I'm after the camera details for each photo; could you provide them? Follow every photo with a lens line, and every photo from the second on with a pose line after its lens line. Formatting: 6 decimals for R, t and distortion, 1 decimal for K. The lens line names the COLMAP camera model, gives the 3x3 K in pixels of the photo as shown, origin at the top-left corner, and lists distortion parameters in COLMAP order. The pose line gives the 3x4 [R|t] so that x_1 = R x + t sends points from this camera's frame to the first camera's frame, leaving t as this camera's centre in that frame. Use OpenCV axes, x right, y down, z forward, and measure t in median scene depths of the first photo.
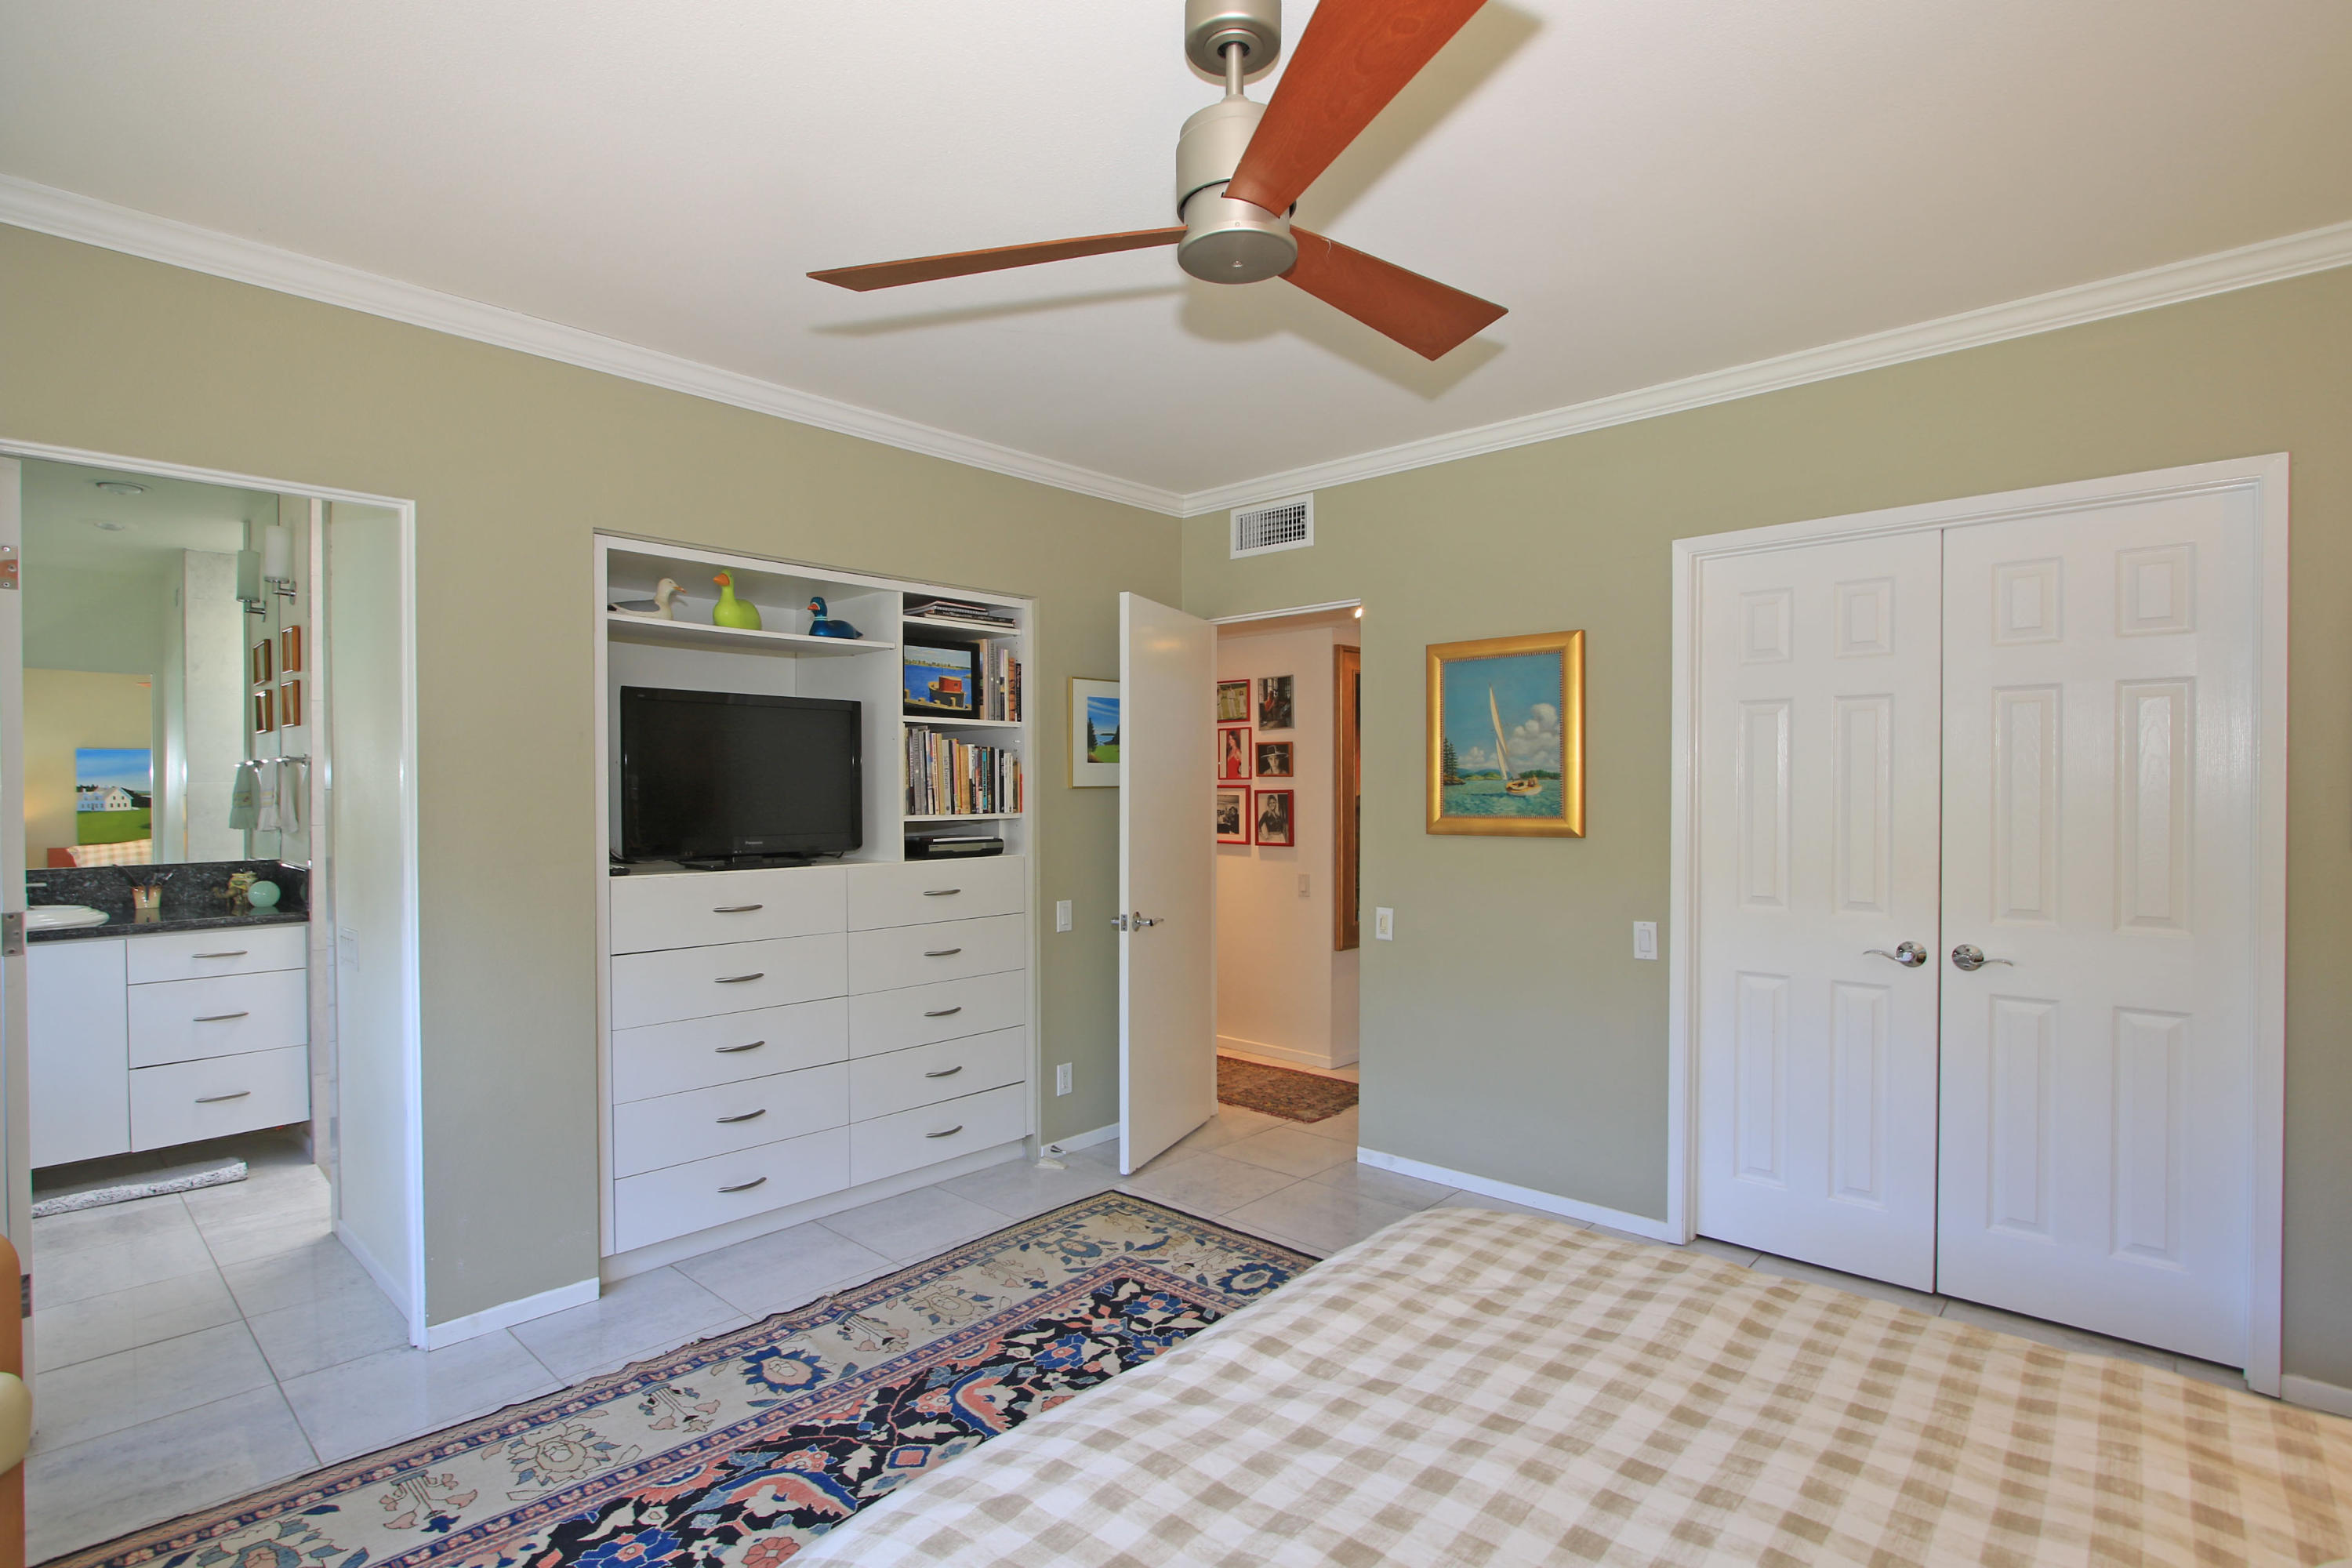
lens RADIAL K [[1133.6, 0, 1156.2], [0, 1133.6, 795.2], [0, 0, 1]] dist [-0.019041, 0.003289]
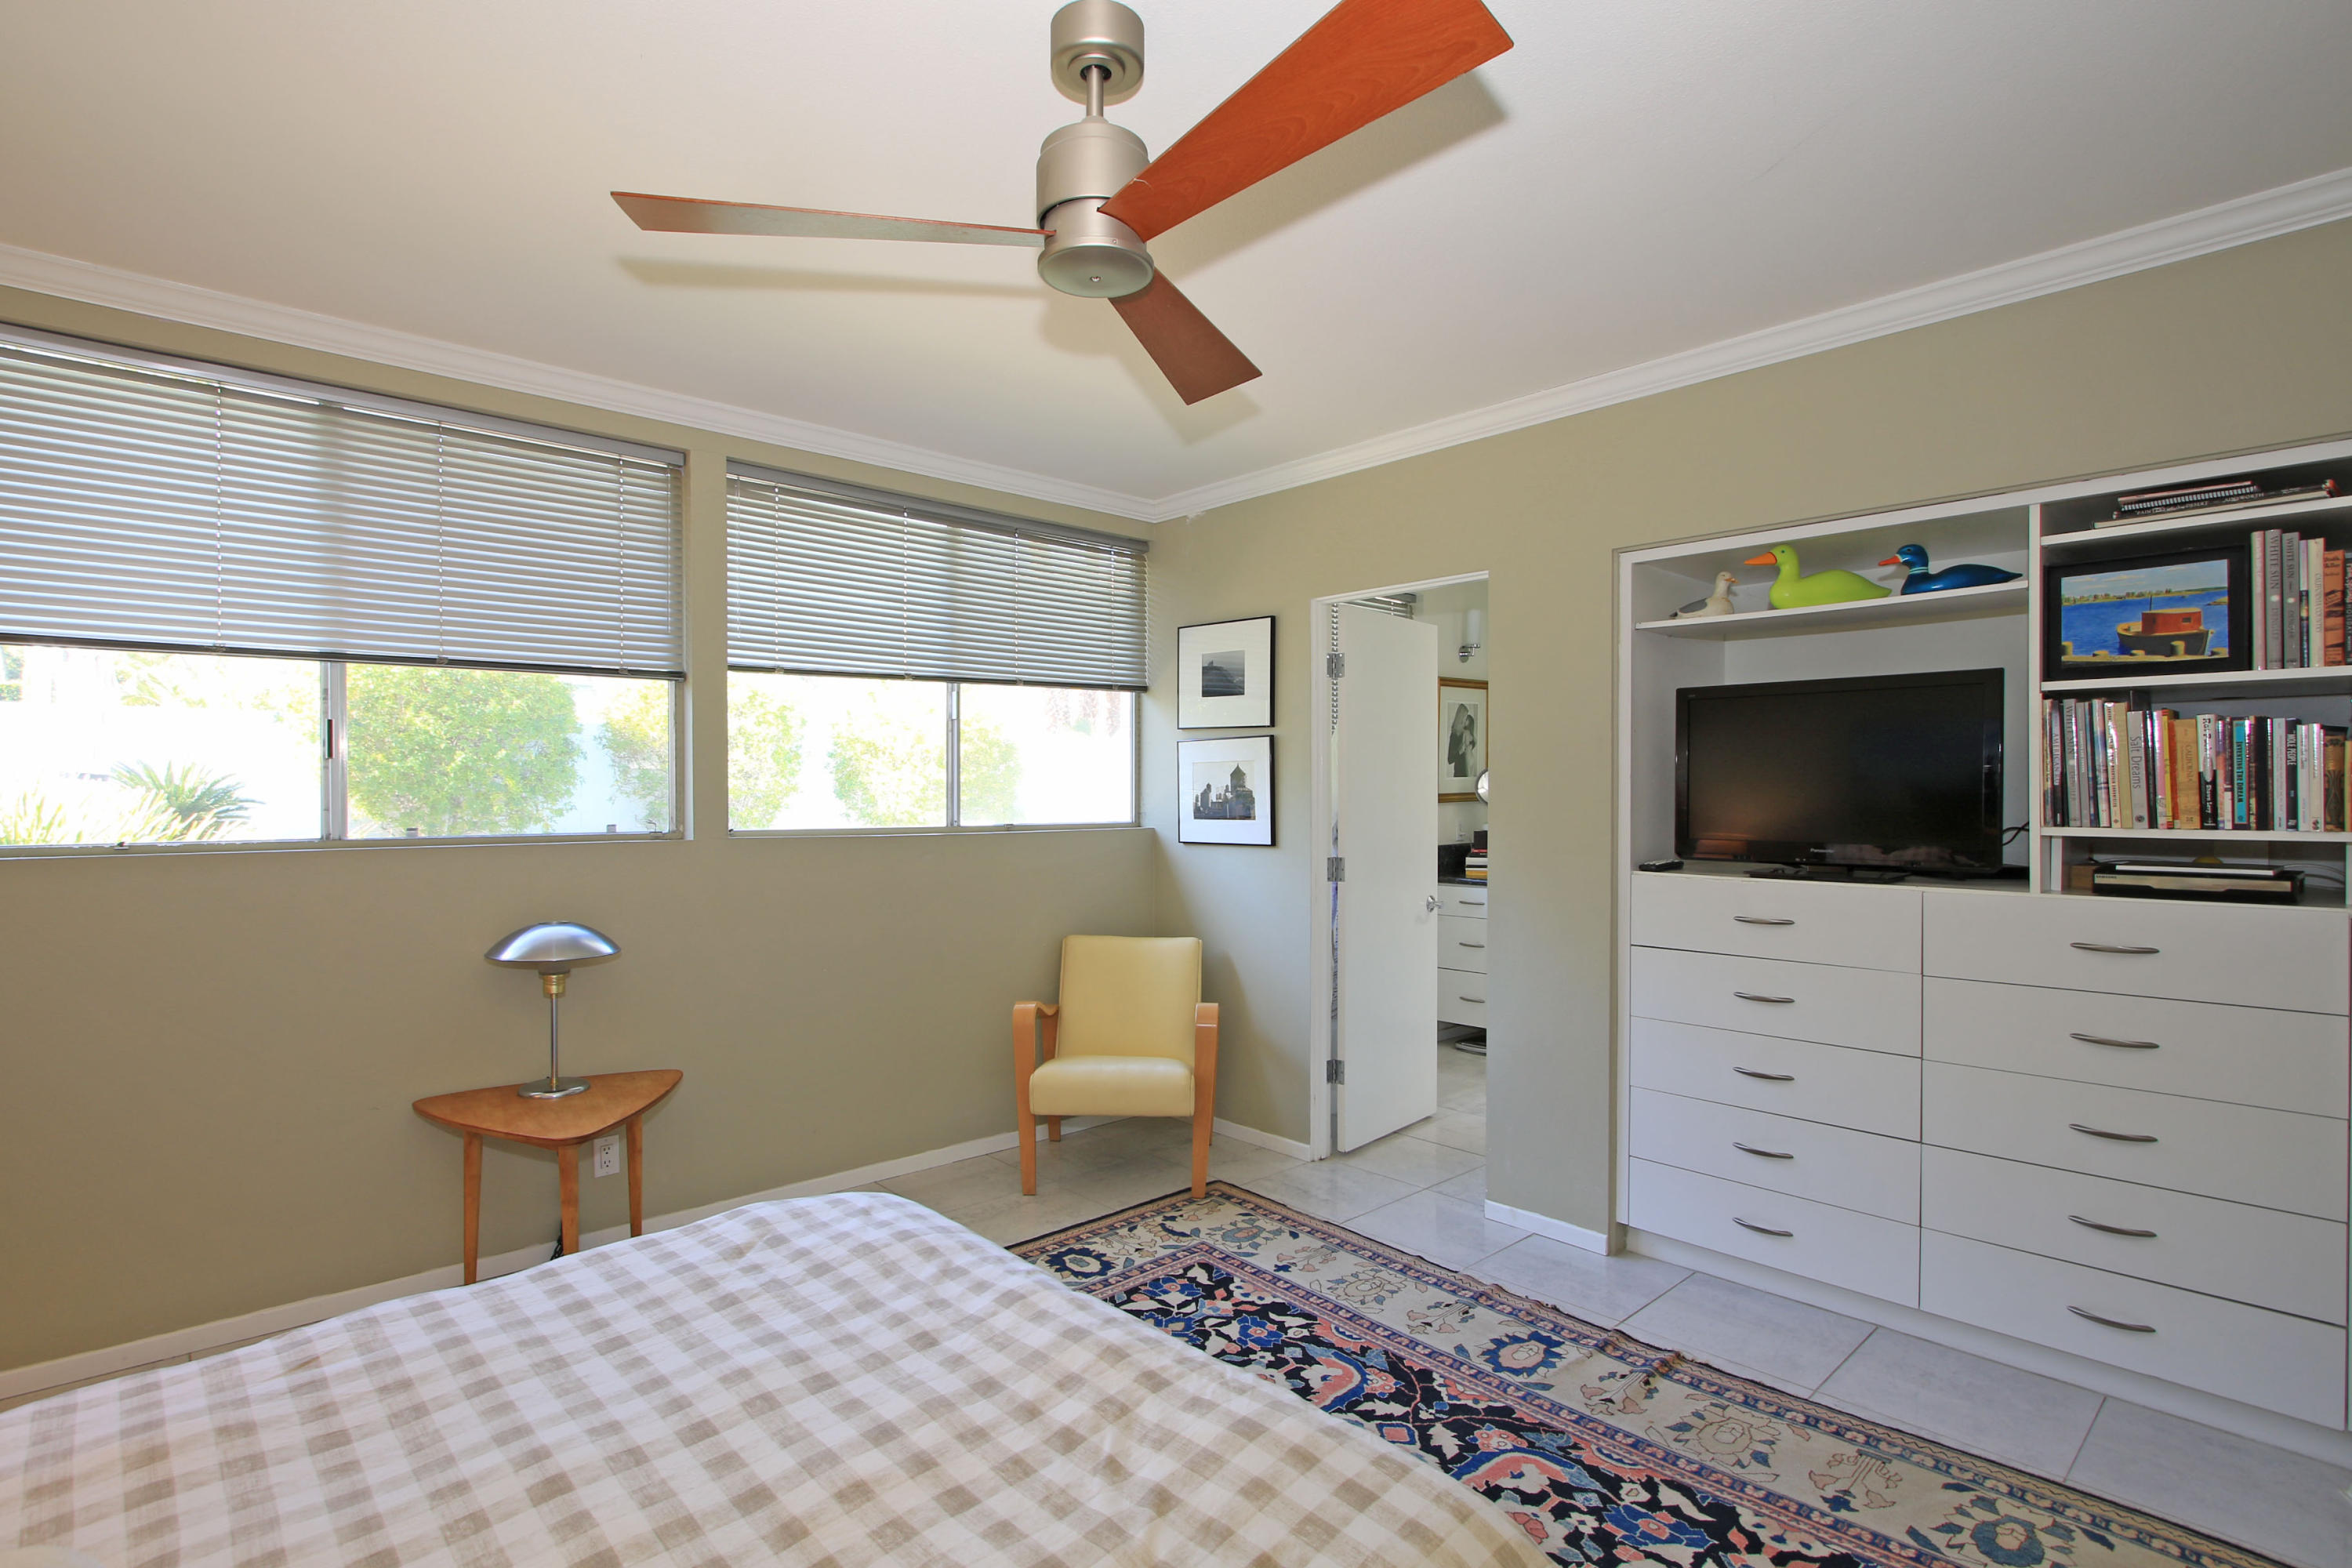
lens RADIAL K [[1133.6, 0, 1158.5], [0, 1133.6, 783.6], [0, 0, 1]] dist [-0.019041, 0.003289]
pose [[-0.081449, -0.001736, -0.996676, 0.668686], [-0.001682, 0.999997, -0.001604, -0.008773], [0.996676, 0.001546, -0.081452, 0.690759]]
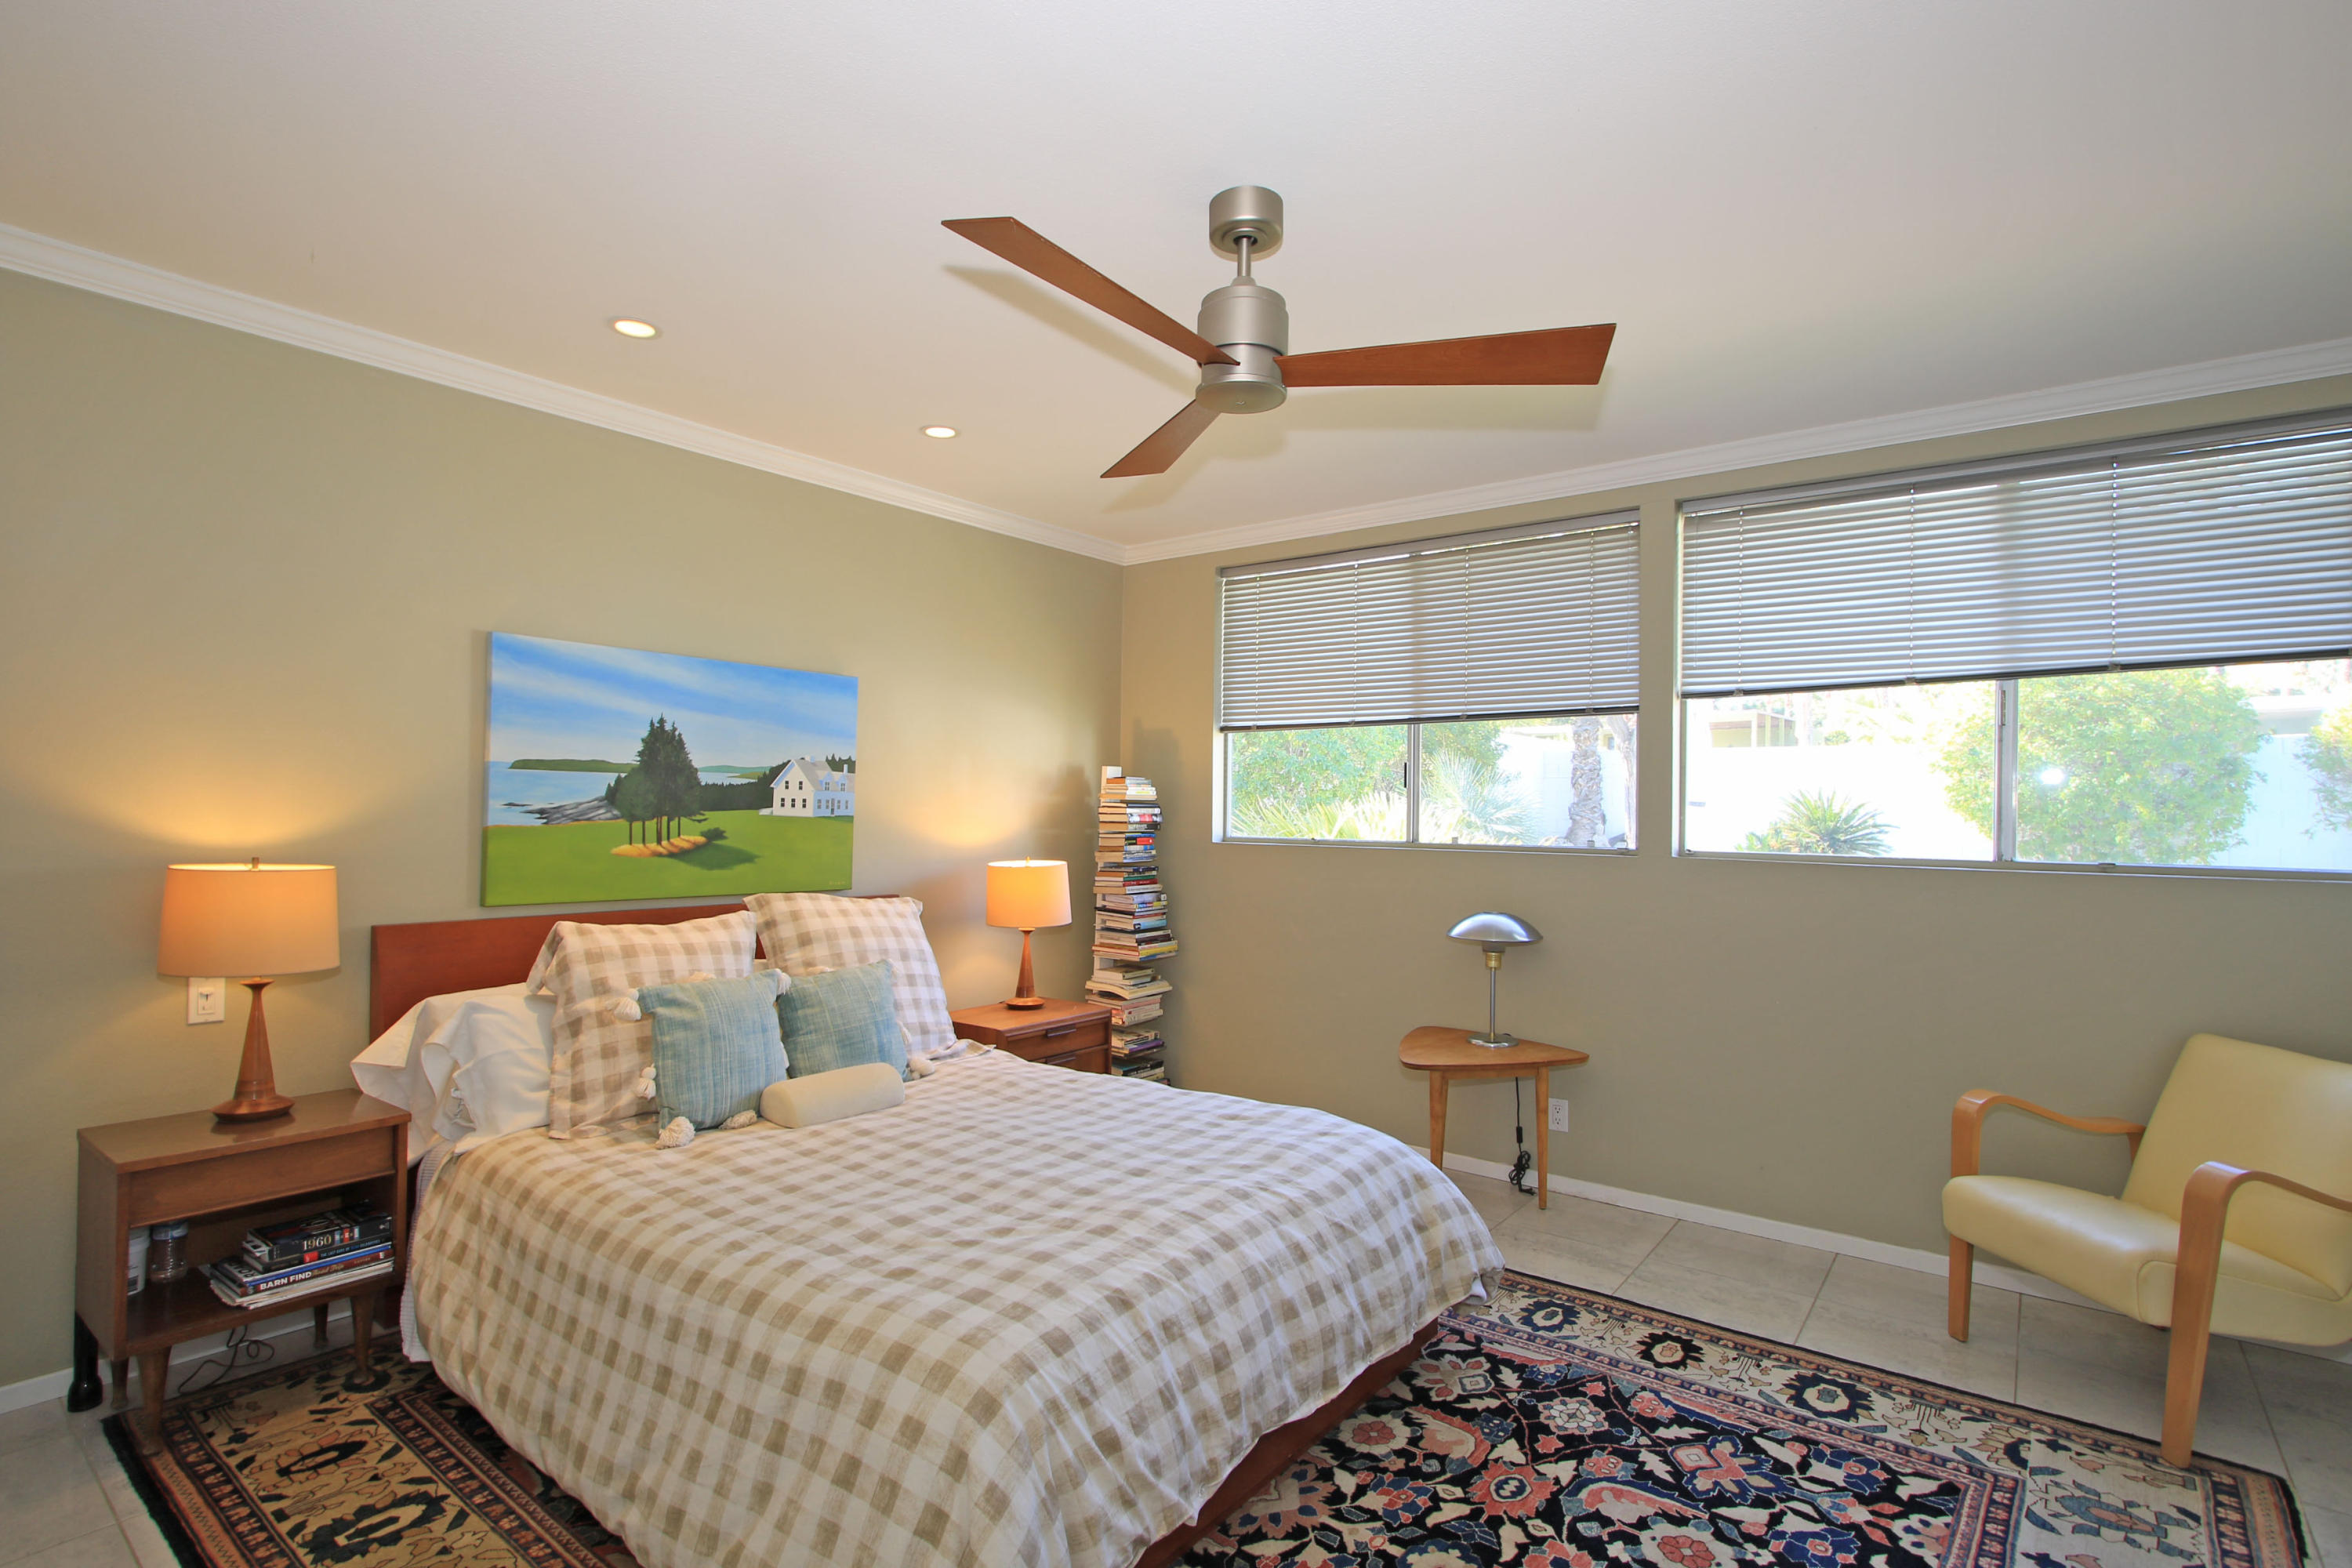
lens RADIAL K [[1133.6, 0, 1175.8], [0, 1133.6, 793.6], [0, 0, 1]] dist [-0.019041, 0.003289]
pose [[-0.996889, -0.007220, -0.078491, 0.319145], [-0.006292, 0.999907, -0.012067, -0.006690], [0.078571, -0.011536, -0.996842, 1.162722]]
